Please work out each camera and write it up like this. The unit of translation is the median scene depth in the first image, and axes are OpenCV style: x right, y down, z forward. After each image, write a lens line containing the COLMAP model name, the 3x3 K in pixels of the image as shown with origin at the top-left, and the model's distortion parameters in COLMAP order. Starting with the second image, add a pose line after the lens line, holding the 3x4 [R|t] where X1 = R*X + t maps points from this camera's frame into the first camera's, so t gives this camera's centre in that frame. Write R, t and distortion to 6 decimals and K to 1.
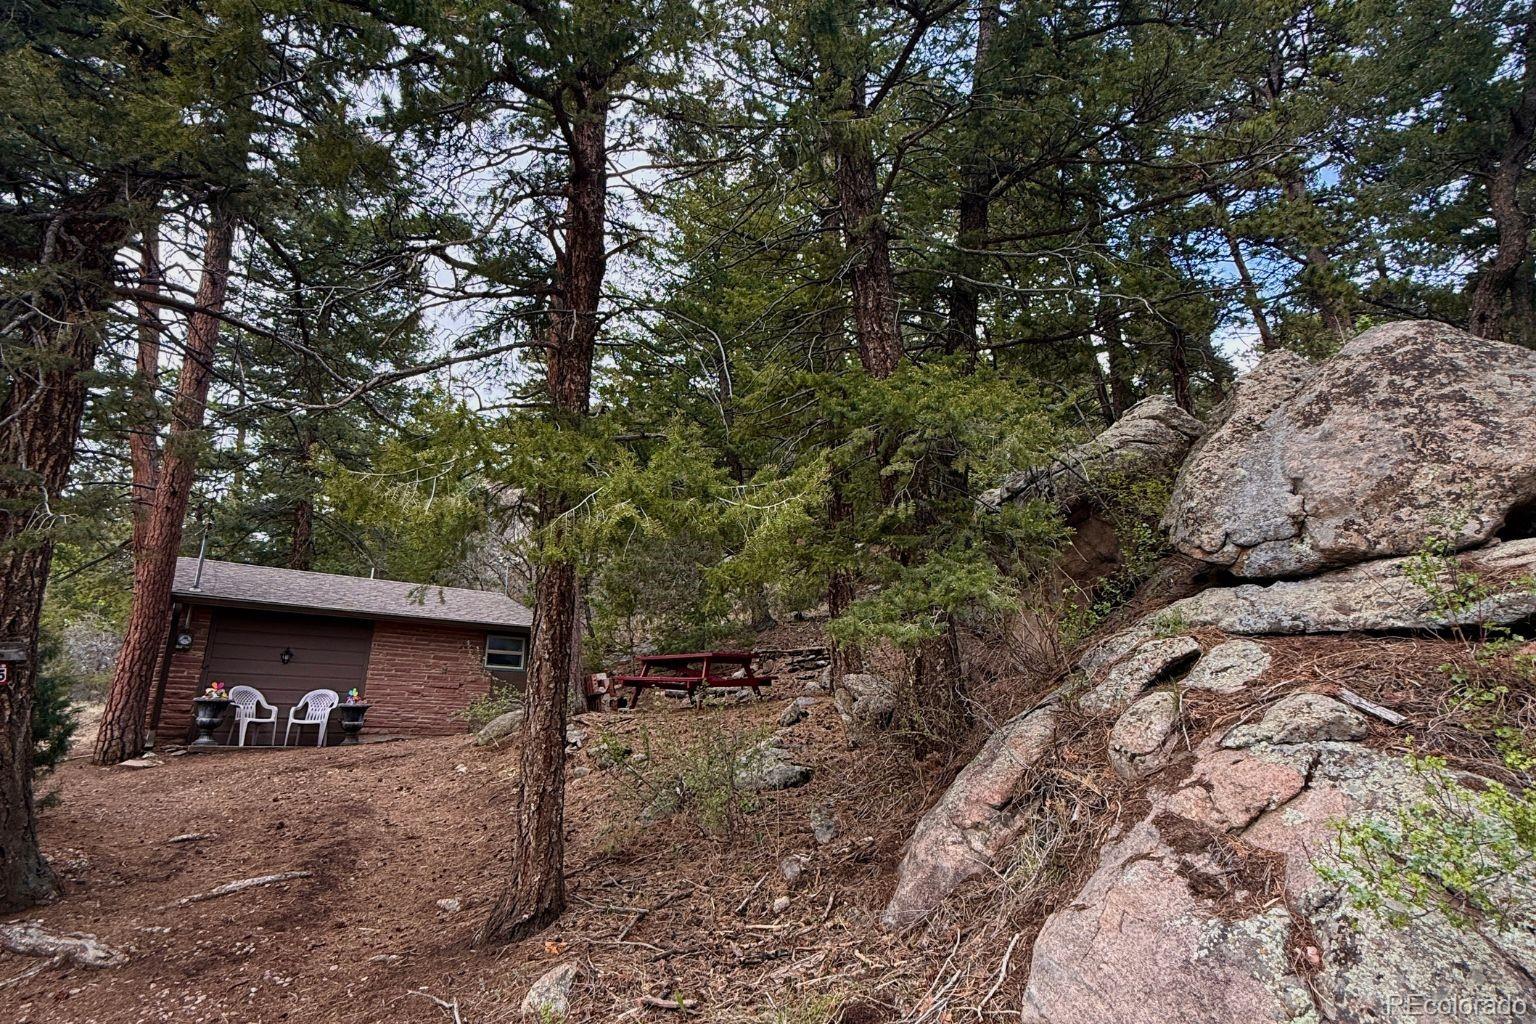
lens RADIAL K [[787.2, 0, 742.8], [0, 787.2, 529.6], [0, 0, 1]] dist [0.002361, -0.000283]
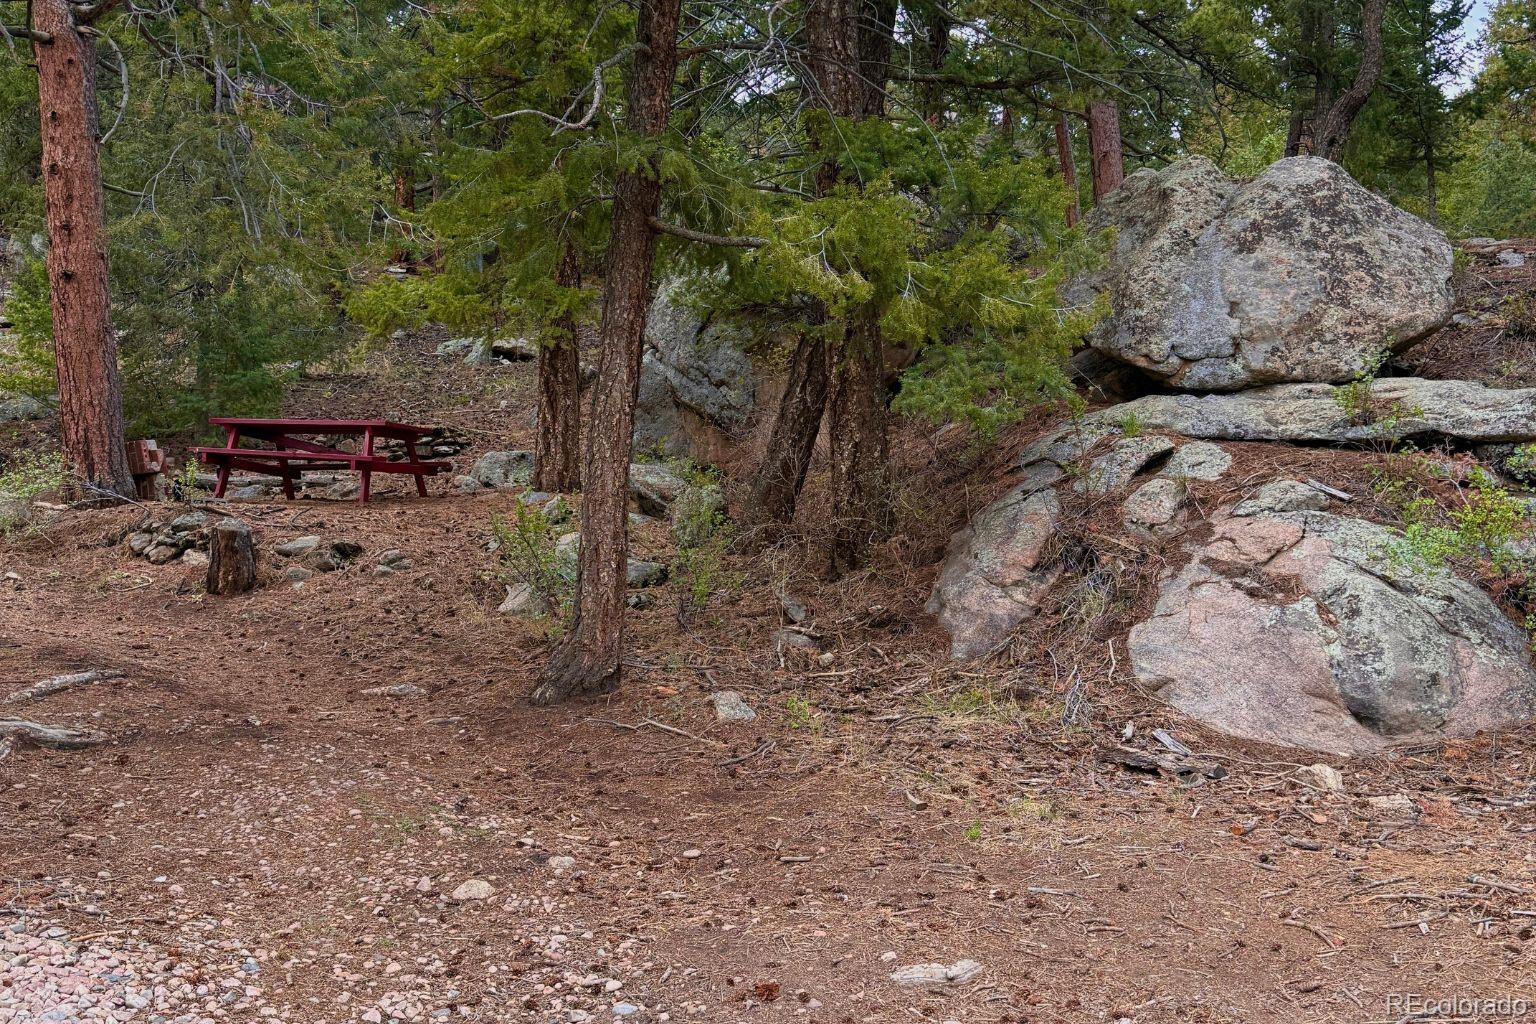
lens RADIAL K [[1297.0, 0, 768.0], [0, 1297.0, 512.0], [0, 0, 1]] dist [0.141539, -0.229552]
pose [[0.888088, 0.043188, 0.457641, -0.848251], [-0.134217, 0.976555, 0.168301, -0.001435], [-0.439643, -0.210890, 0.873063, -0.461685]]
